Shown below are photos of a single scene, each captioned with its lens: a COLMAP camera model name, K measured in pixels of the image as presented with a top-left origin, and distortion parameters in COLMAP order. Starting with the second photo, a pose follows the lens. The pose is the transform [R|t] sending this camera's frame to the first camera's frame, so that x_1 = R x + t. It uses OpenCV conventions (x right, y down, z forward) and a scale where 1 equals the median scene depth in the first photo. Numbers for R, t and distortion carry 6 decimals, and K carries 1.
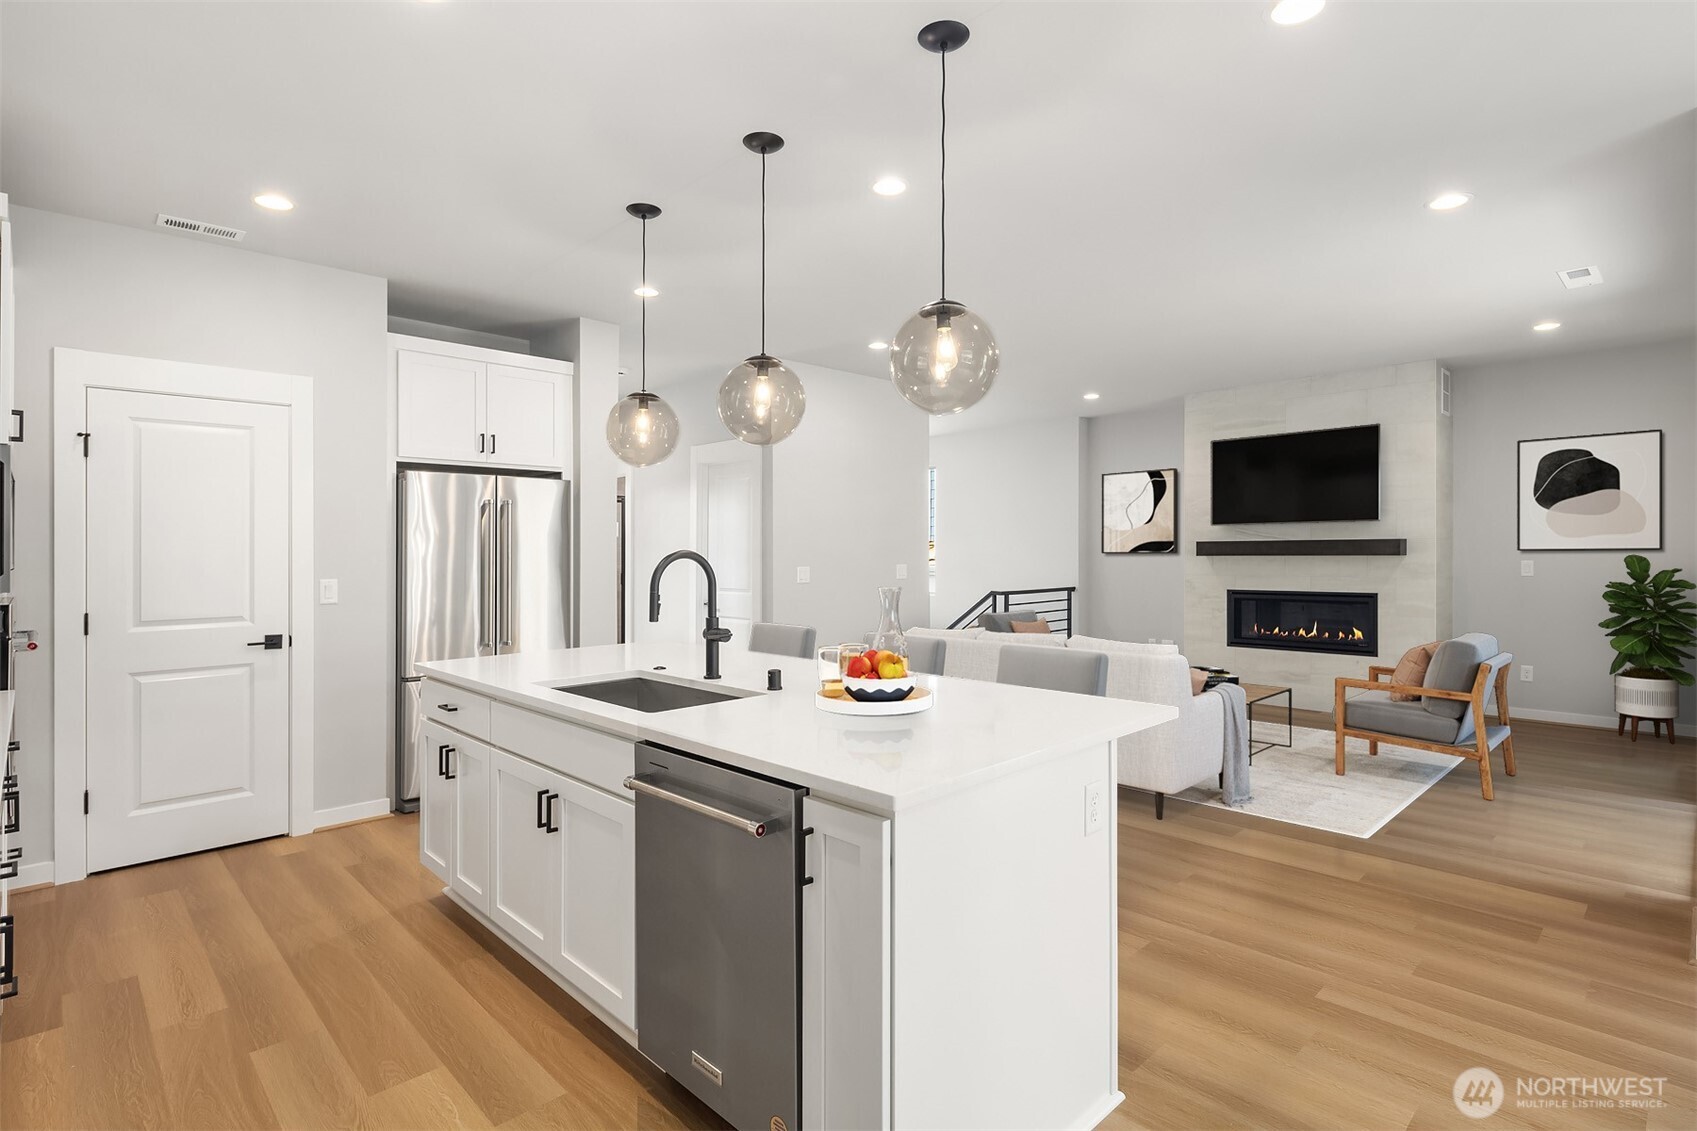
lens RADIAL K [[824.6, 0, 846.7], [0, 824.6, 611.0], [0, 0, 1]] dist [0.018819, 0.000013]
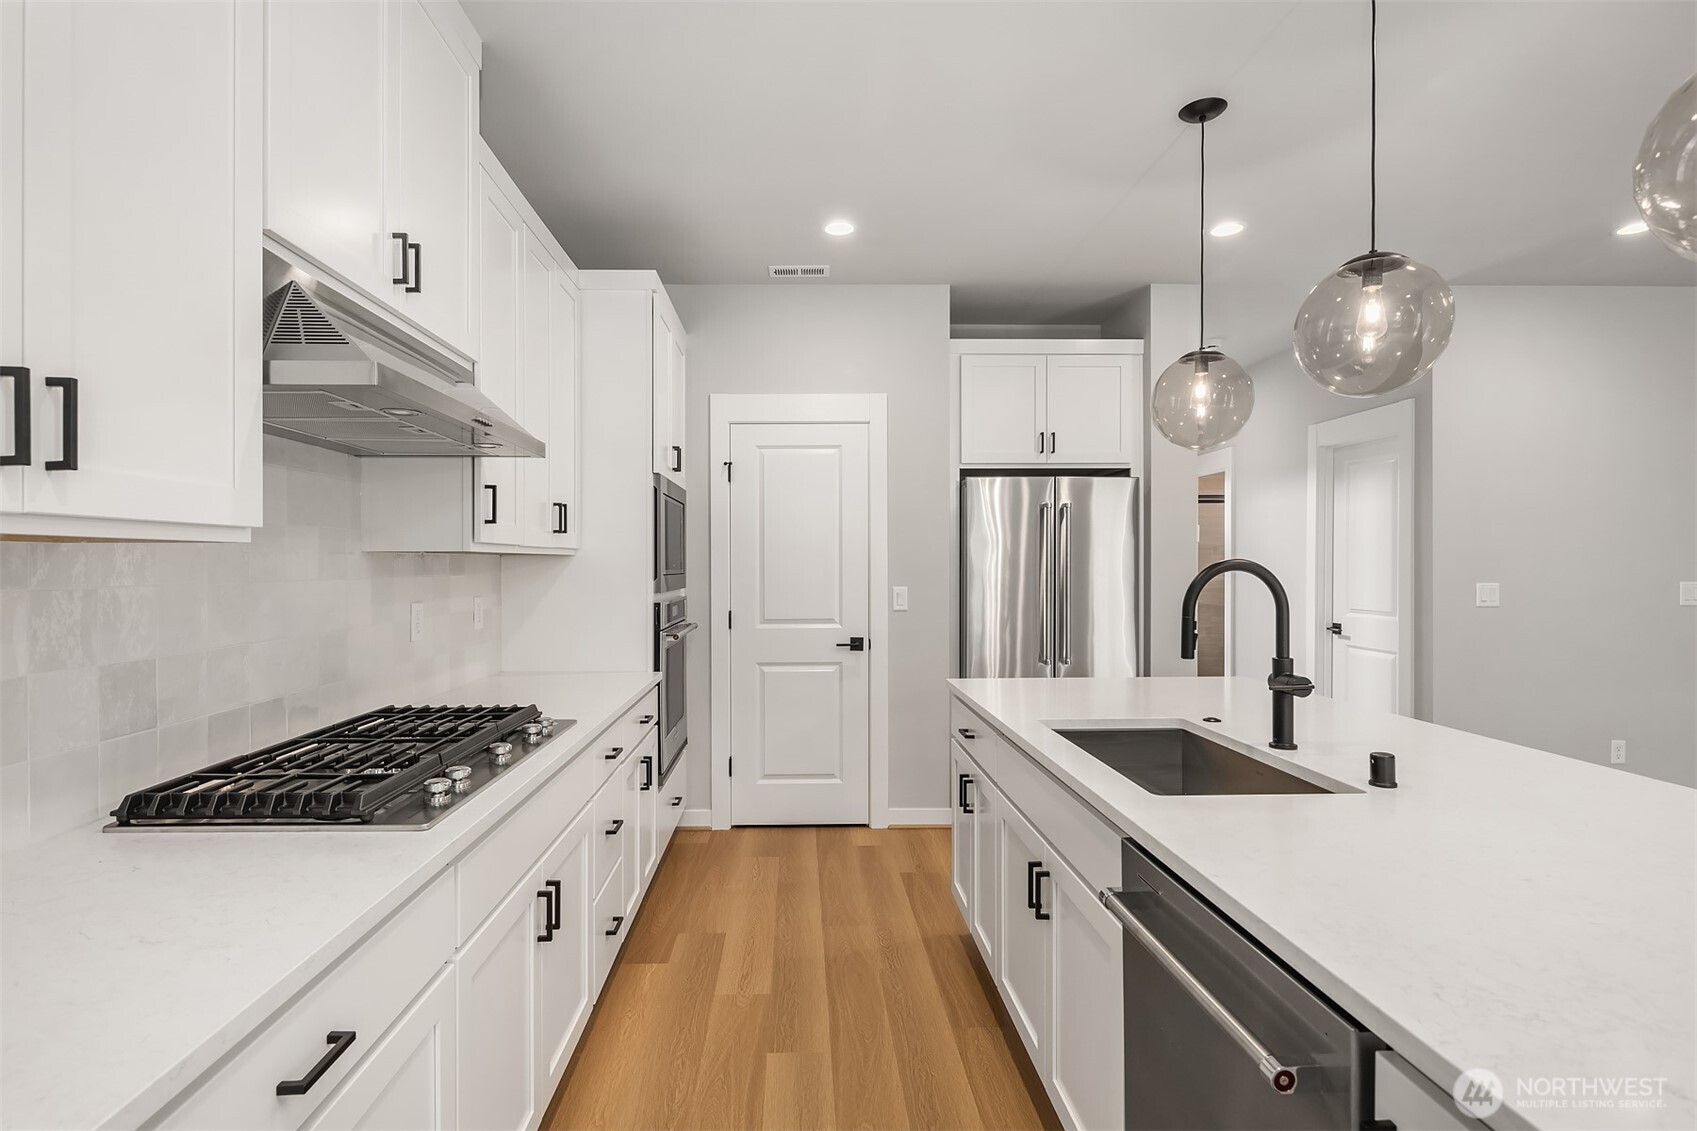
lens RADIAL K [[844.7, 0, 840.9], [0, 844.7, 570.7], [0, 0, 1]] dist [0.010377, -0.000308]
pose [[0.746641, 0.011313, -0.665131, 0.022924], [-0.050549, 0.997929, -0.039770, -0.014693], [0.663304, 0.063315, 0.745667, 0.195048]]
